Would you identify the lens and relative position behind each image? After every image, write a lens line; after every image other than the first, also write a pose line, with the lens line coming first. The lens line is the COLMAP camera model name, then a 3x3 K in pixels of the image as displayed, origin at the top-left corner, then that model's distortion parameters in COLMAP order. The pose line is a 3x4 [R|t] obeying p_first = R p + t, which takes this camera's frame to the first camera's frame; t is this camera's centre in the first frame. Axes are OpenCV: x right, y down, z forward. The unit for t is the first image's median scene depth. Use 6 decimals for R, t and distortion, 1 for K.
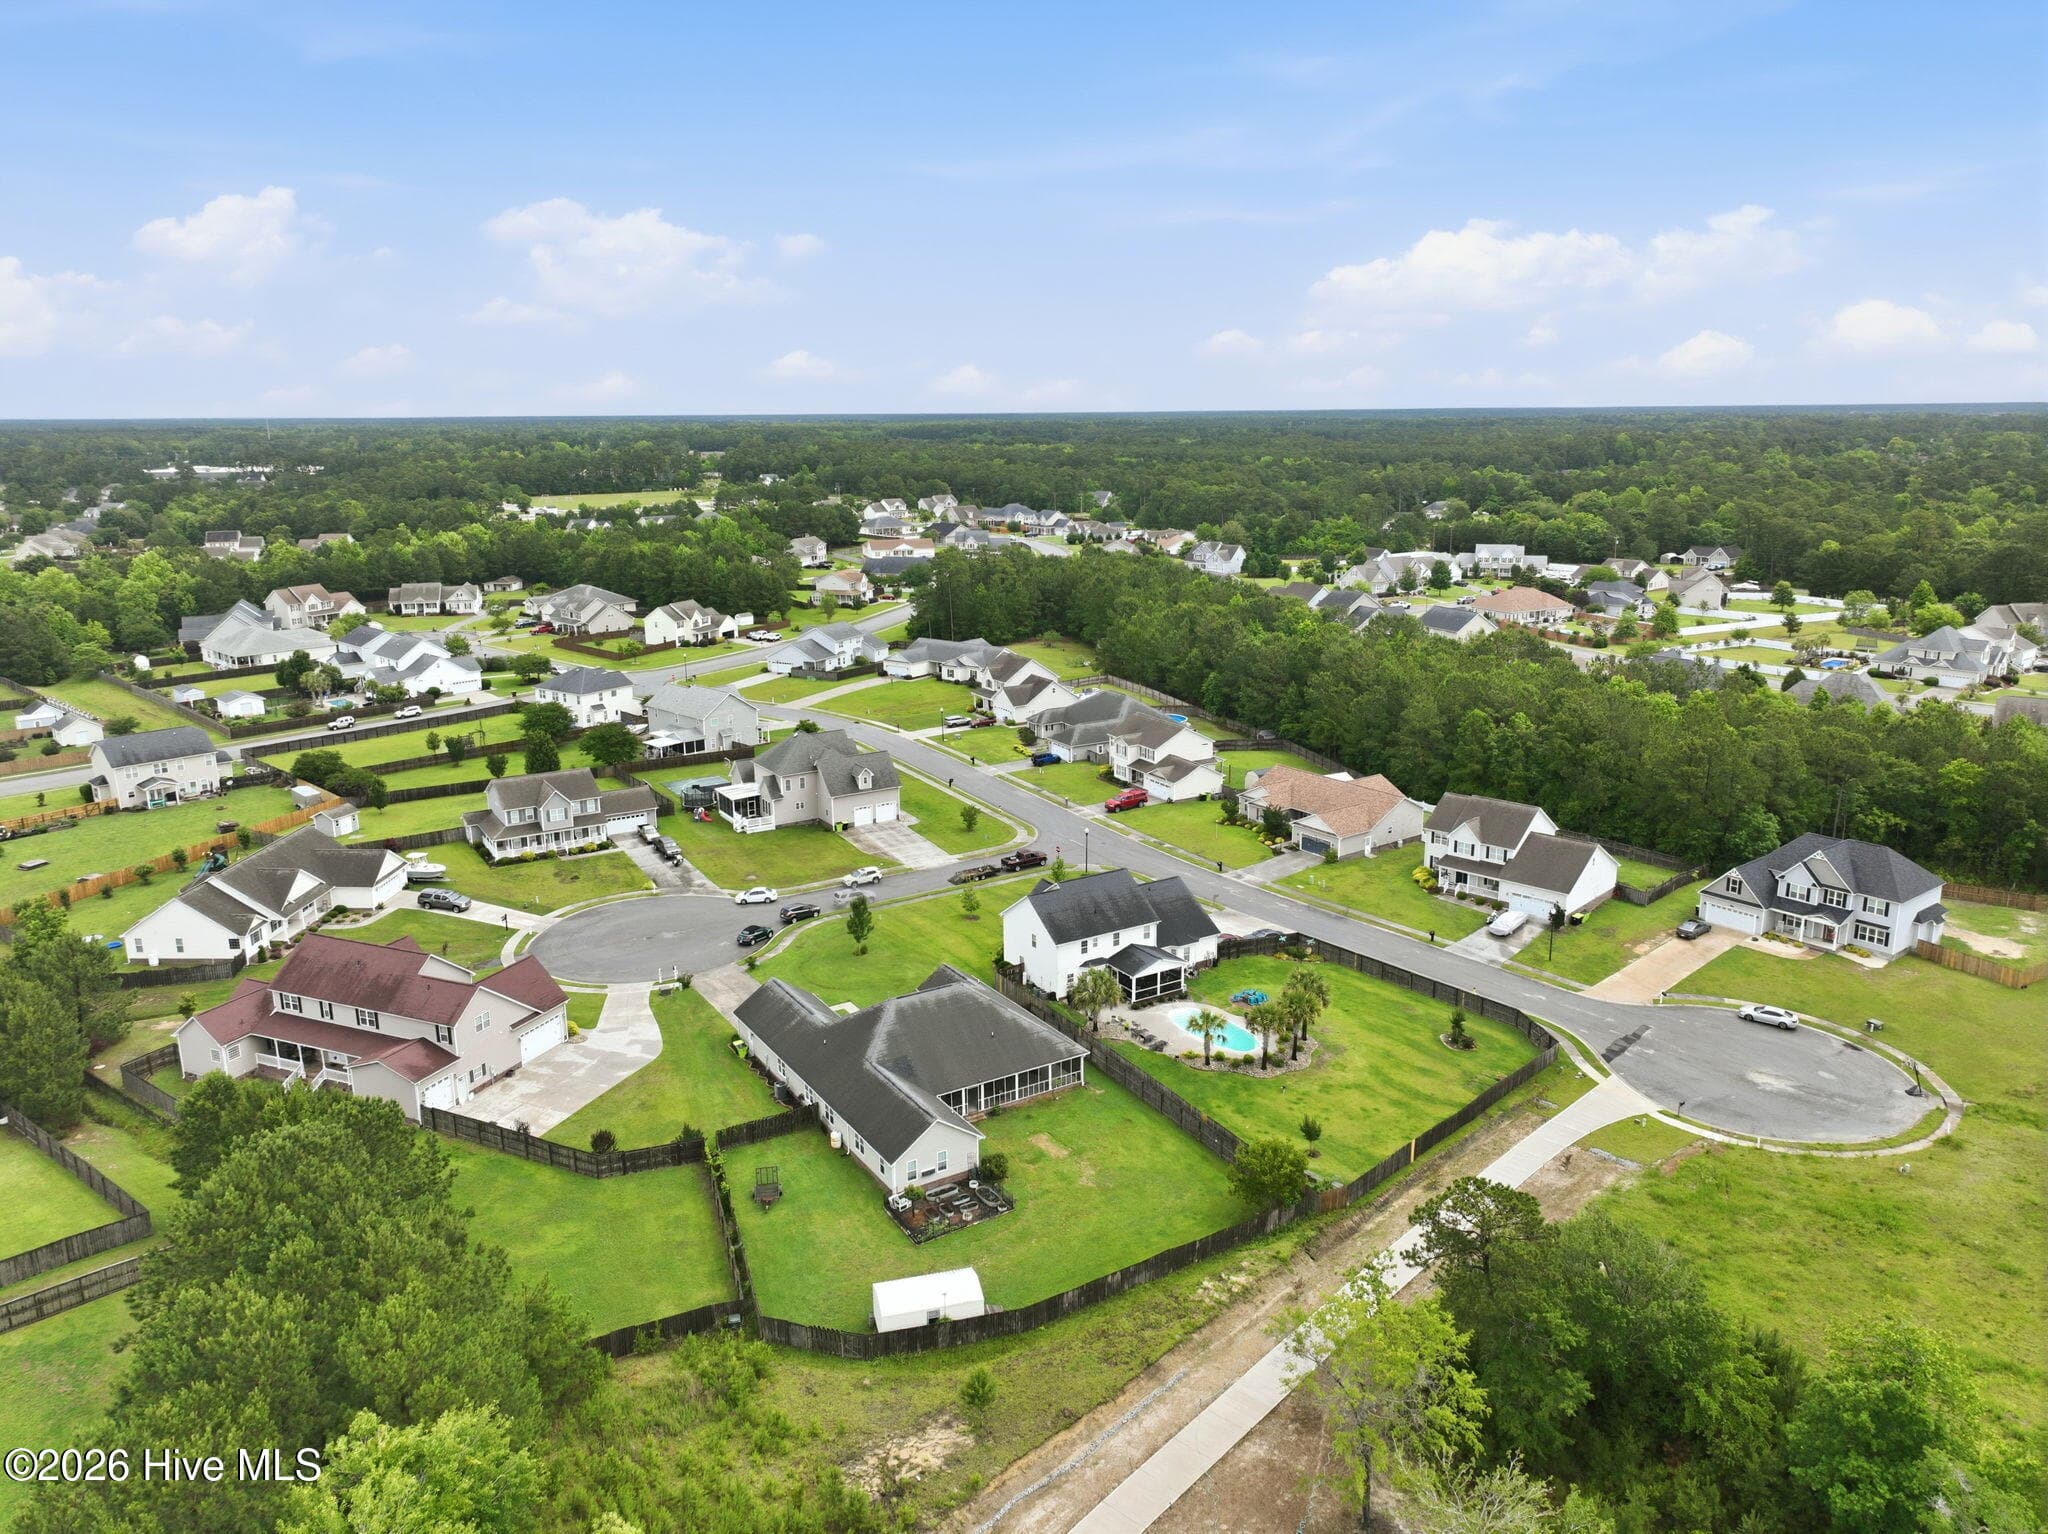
lens RADIAL K [[1435.5, 0, 1026.0], [0, 1435.5, 757.3], [0, 0, 1]] dist [0.001680, 0.011910]
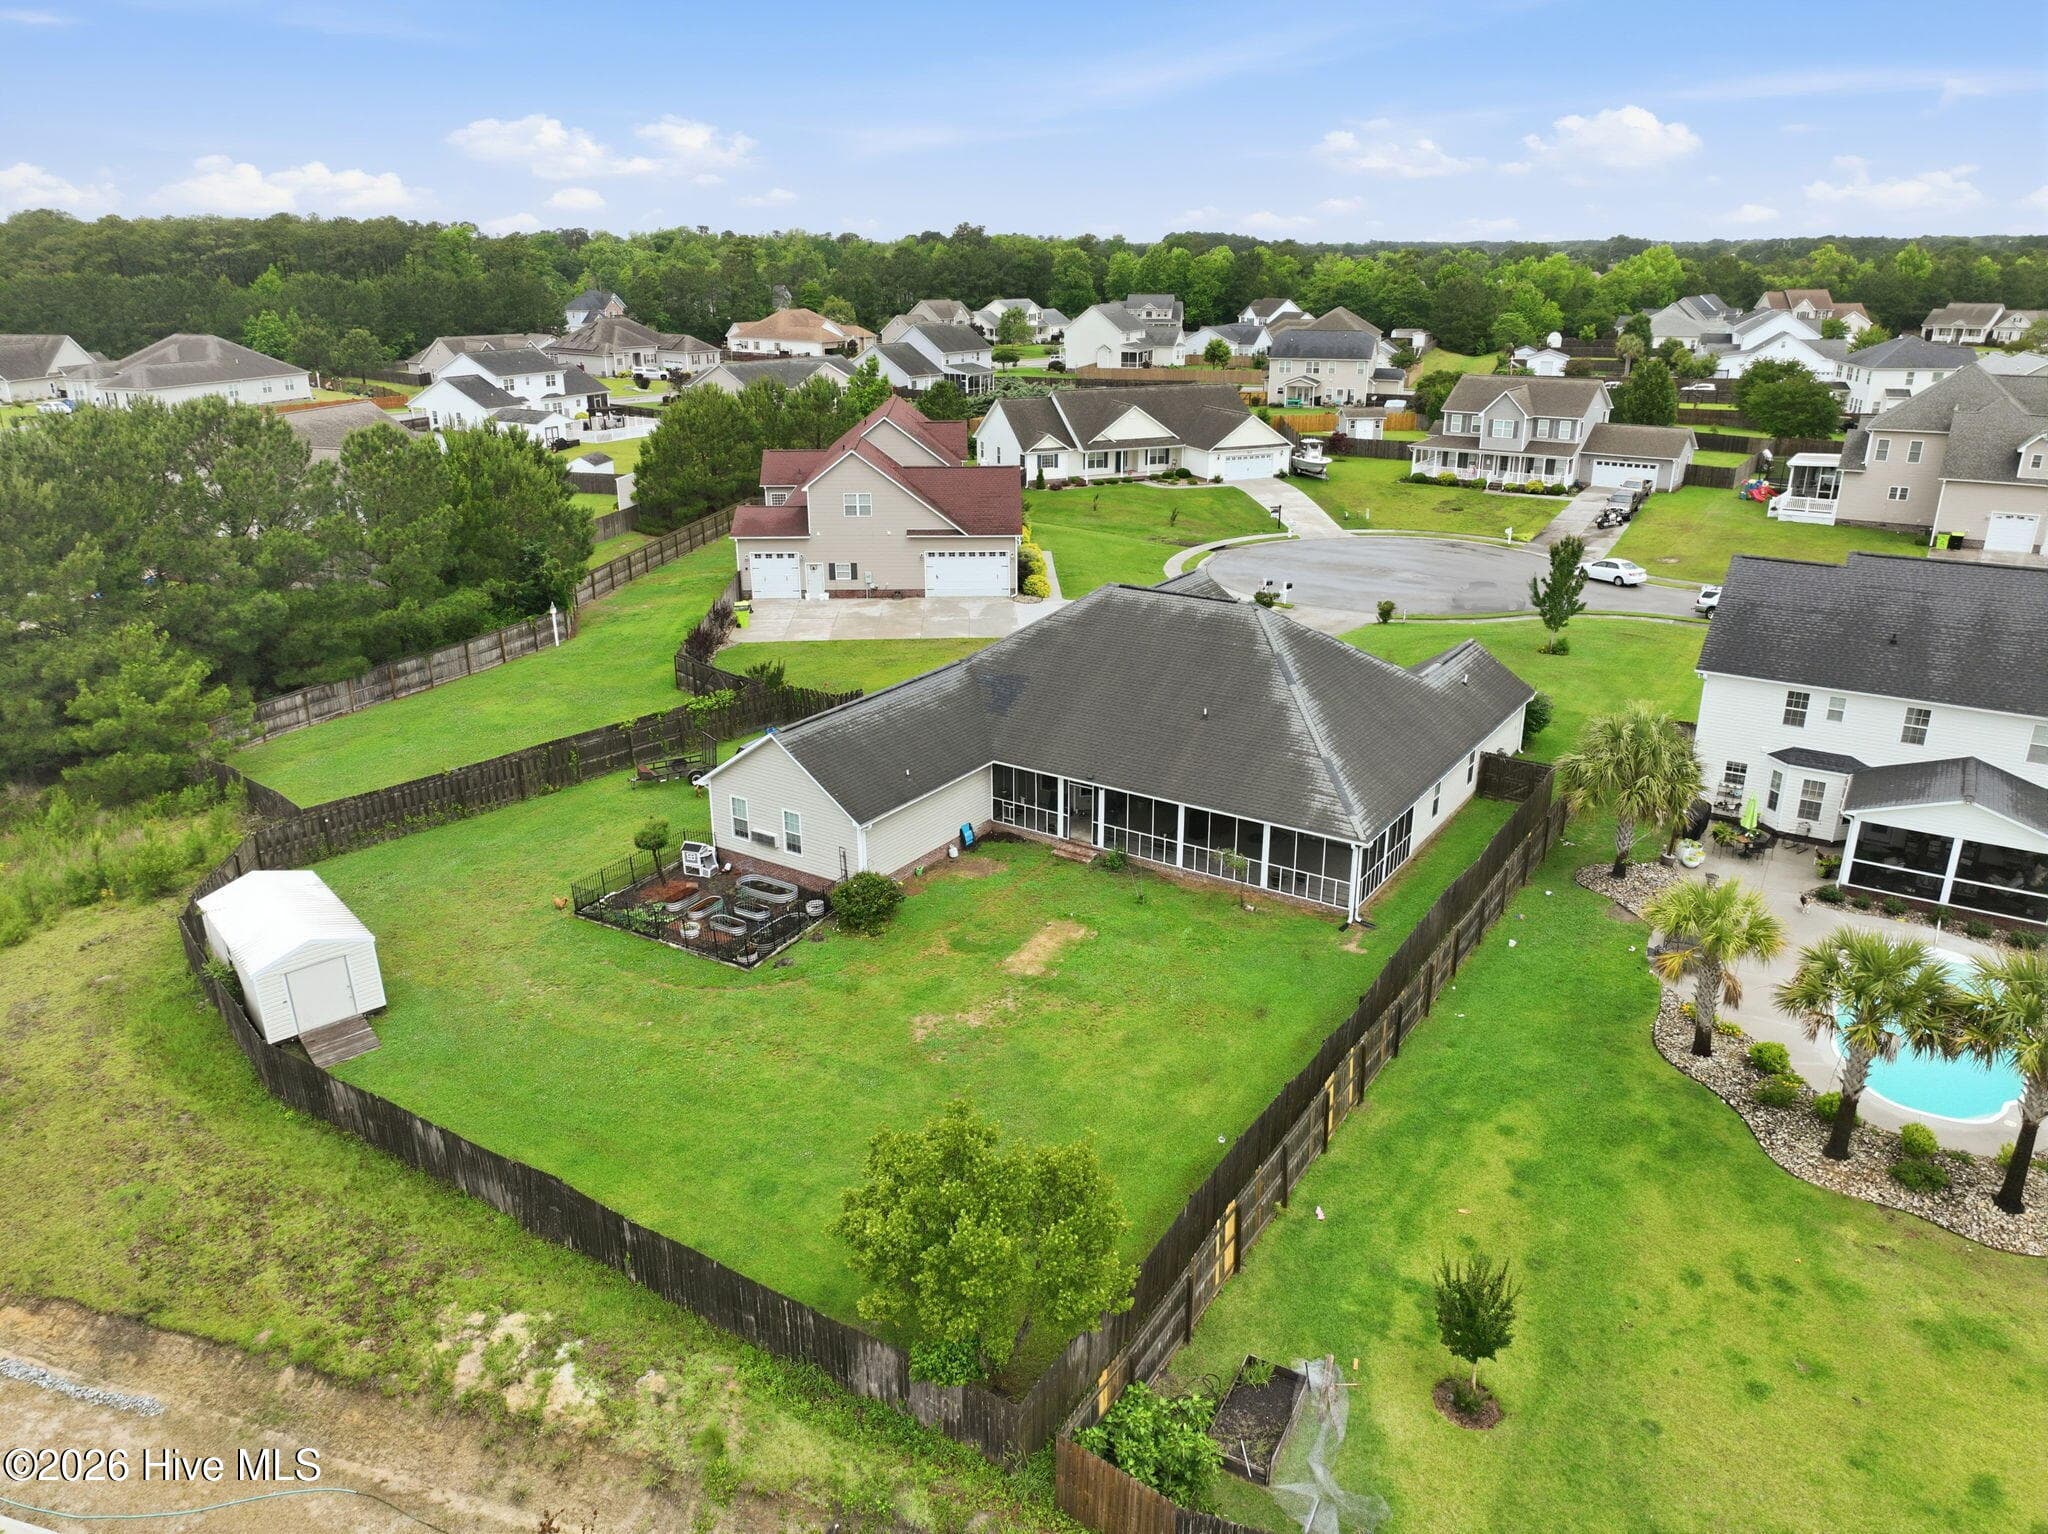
lens RADIAL K [[1435.5, 0, 1026.0], [0, 1435.5, 757.3], [0, 0, 1]] dist [0.001680, 0.011910]
pose [[0.419608, 0.309469, -0.853322, 0.232539], [-0.214437, 0.947274, 0.238096, 0.080112], [0.882012, 0.083077, 0.463845, 0.529115]]
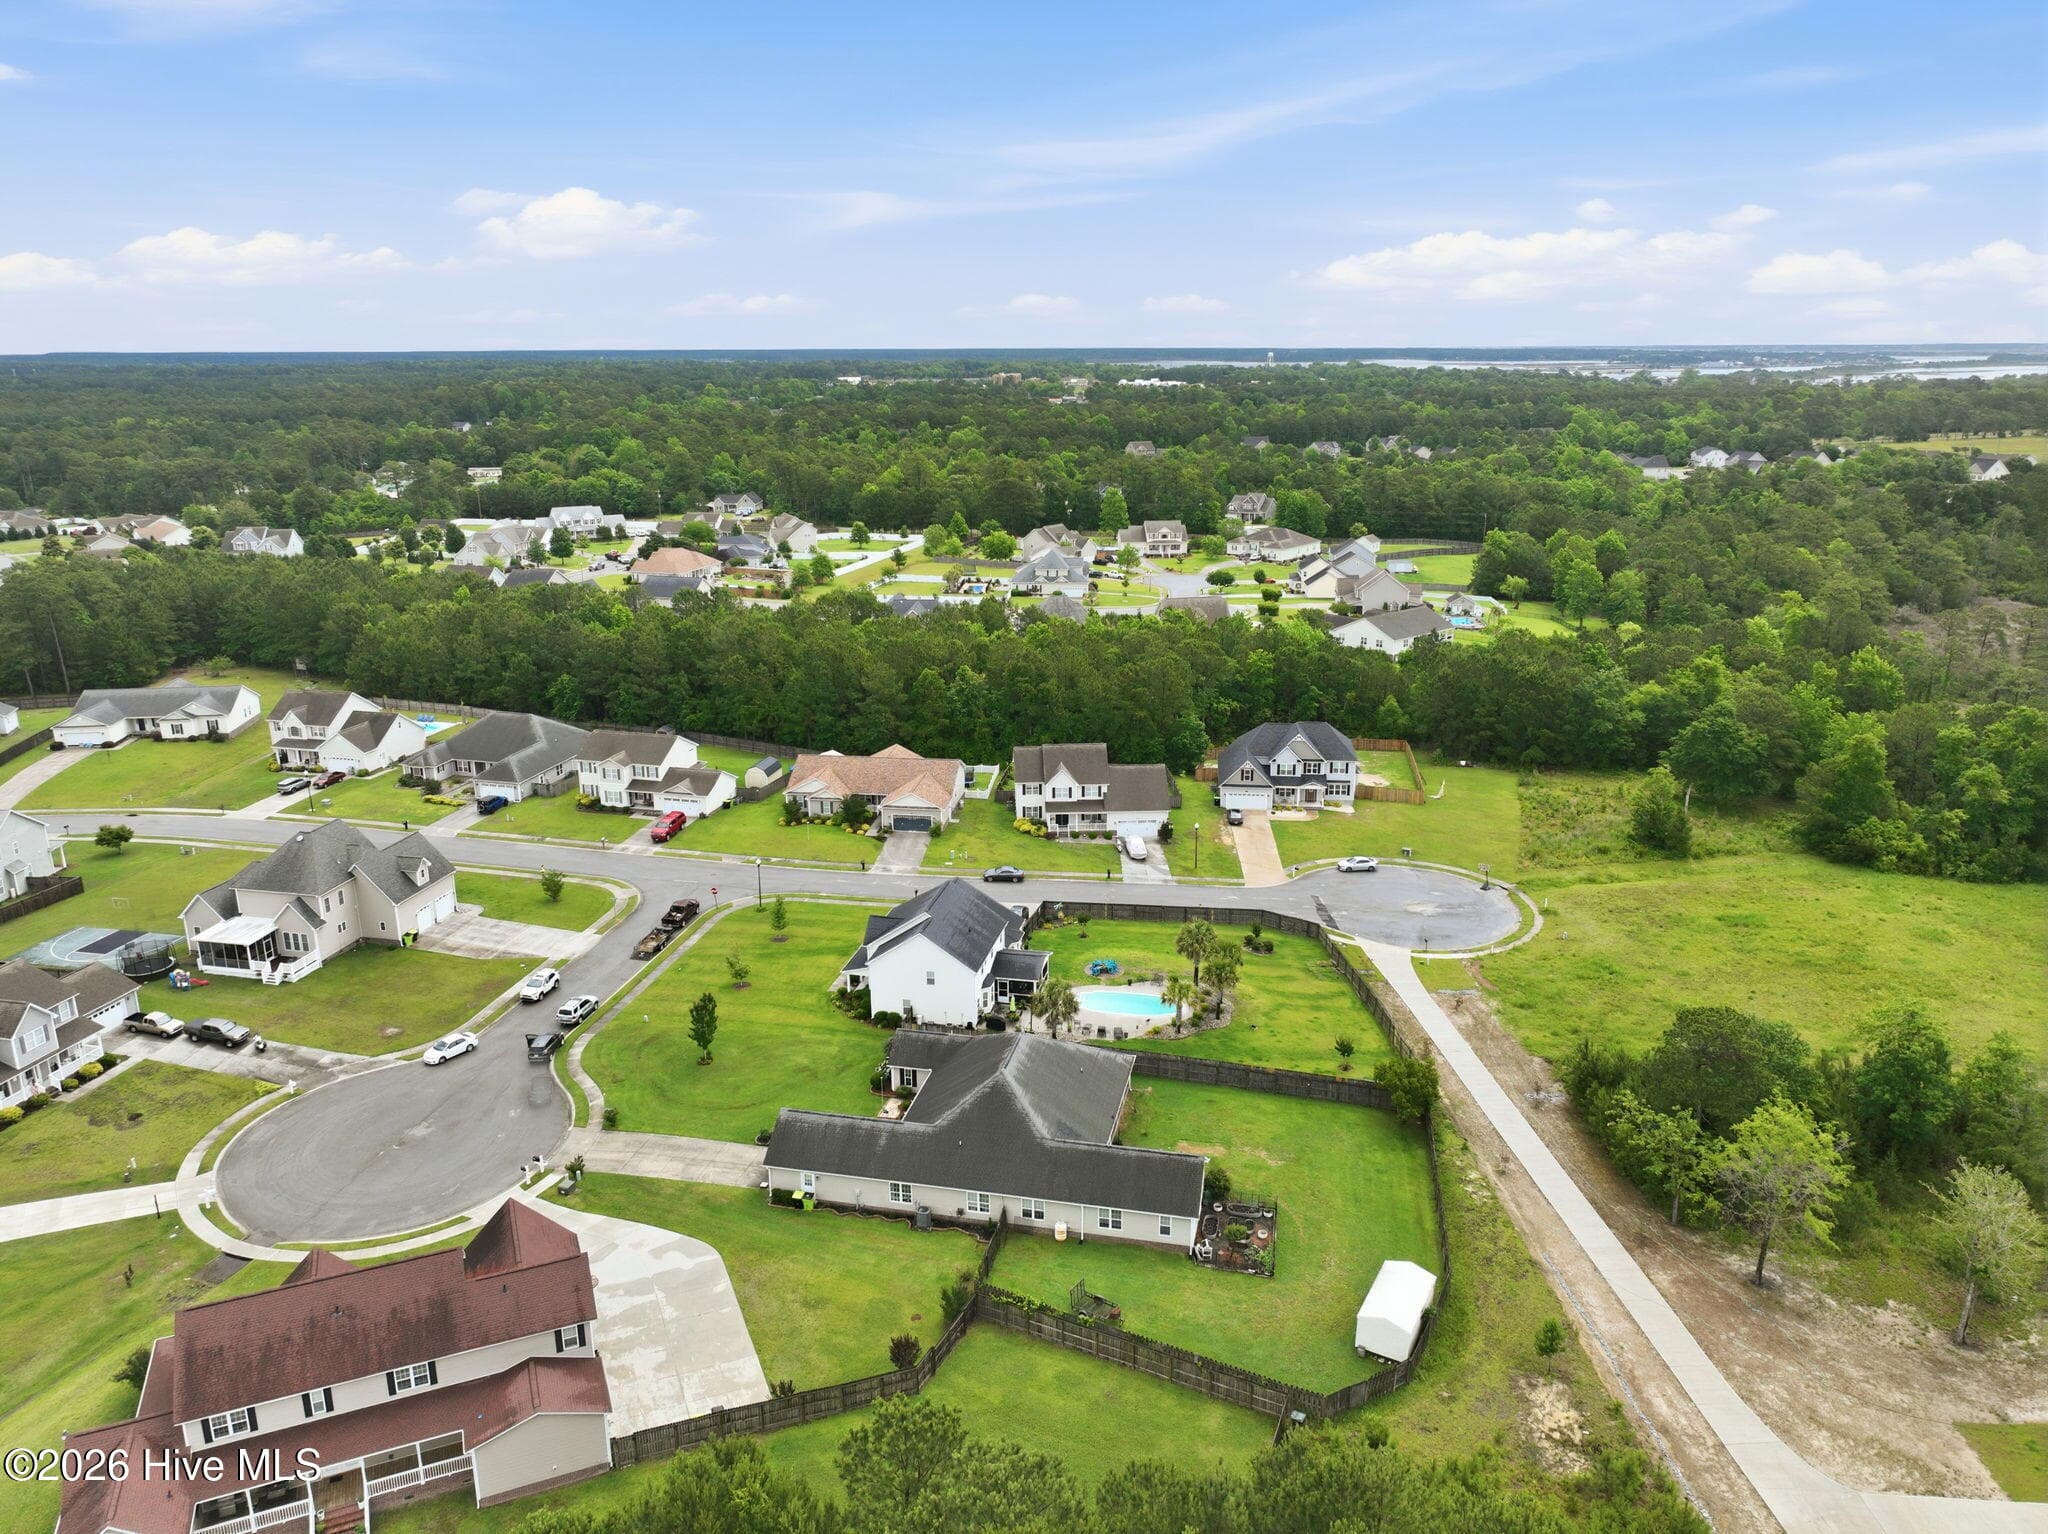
lens RADIAL K [[1435.5, 0, 1026.0], [0, 1435.5, 757.3], [0, 0, 1]] dist [0.001680, 0.011910]
pose [[0.696896, -0.193303, 0.690630, -0.473980], [0.168039, 0.980195, 0.104787, -0.084145], [-0.697208, 0.043028, 0.715577, 0.231541]]
